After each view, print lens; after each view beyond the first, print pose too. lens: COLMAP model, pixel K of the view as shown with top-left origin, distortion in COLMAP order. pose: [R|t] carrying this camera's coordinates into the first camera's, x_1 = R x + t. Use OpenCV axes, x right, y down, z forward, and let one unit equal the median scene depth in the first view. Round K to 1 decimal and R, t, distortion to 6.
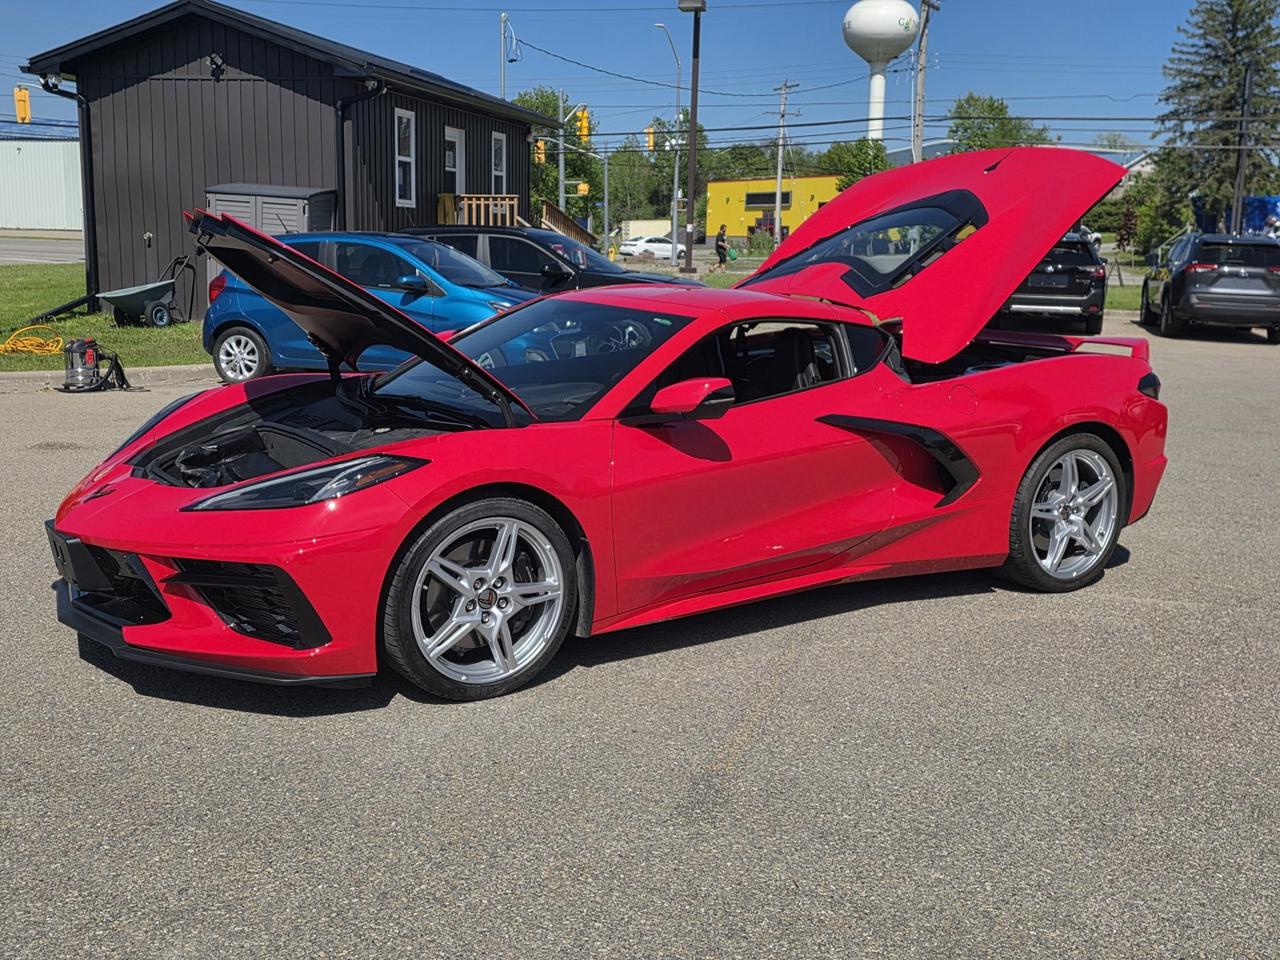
lens RADIAL K [[1347.7, 0, 640.0], [0, 1347.7, 480.0], [0, 0, 1]] dist [0.149670, -0.263373]
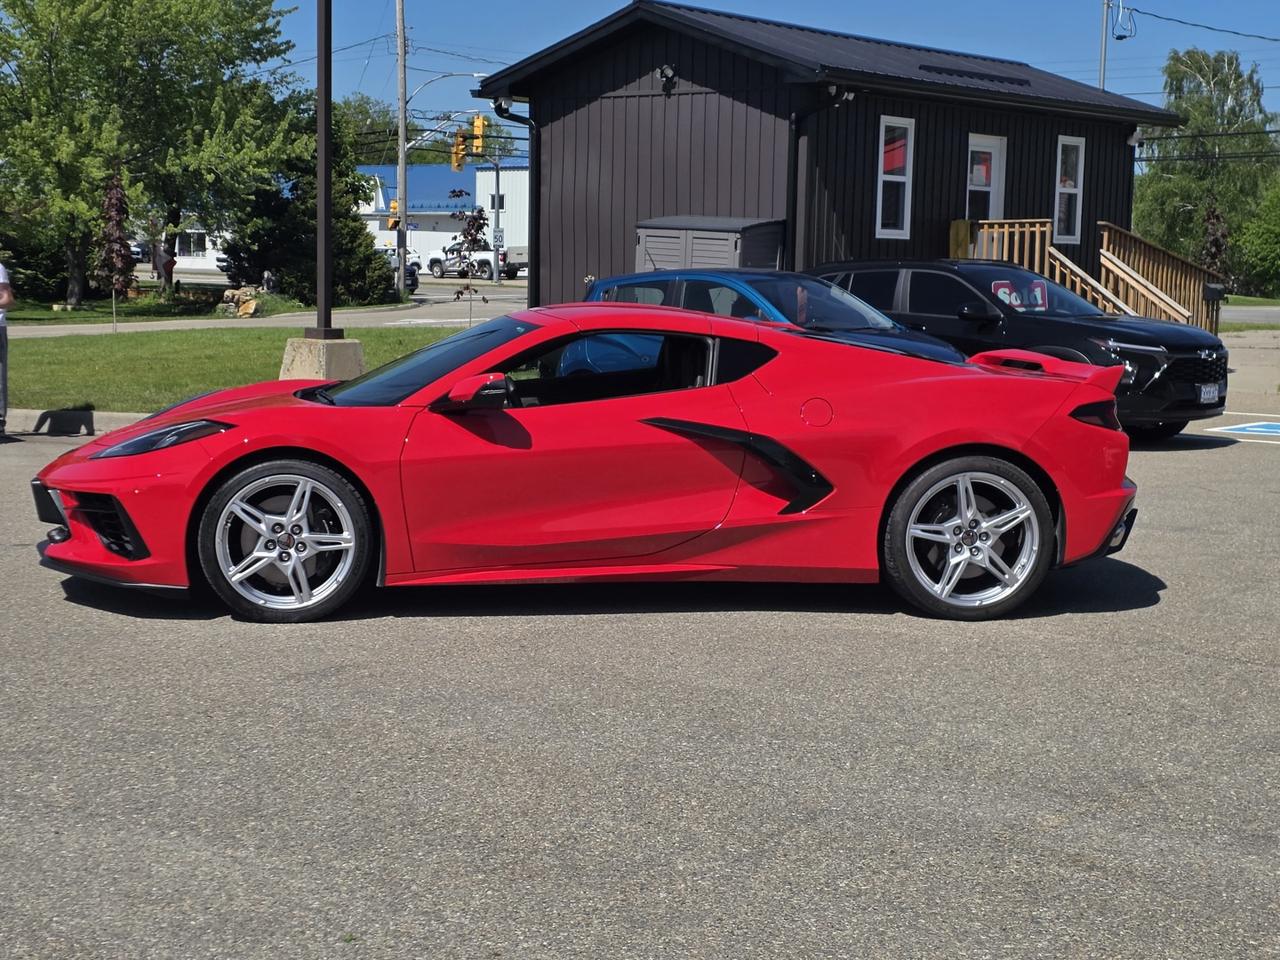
lens RADIAL K [[2103.9, 0, 640.0], [0, 2103.9, 480.0], [0, 0, 1]] dist [0.256768, -0.759649]
pose [[0.897702, 0.037286, -0.439024, 0.267458], [-0.075240, 0.994750, -0.069364, 0.036815], [0.434132, 0.095300, 0.895794, -0.157851]]
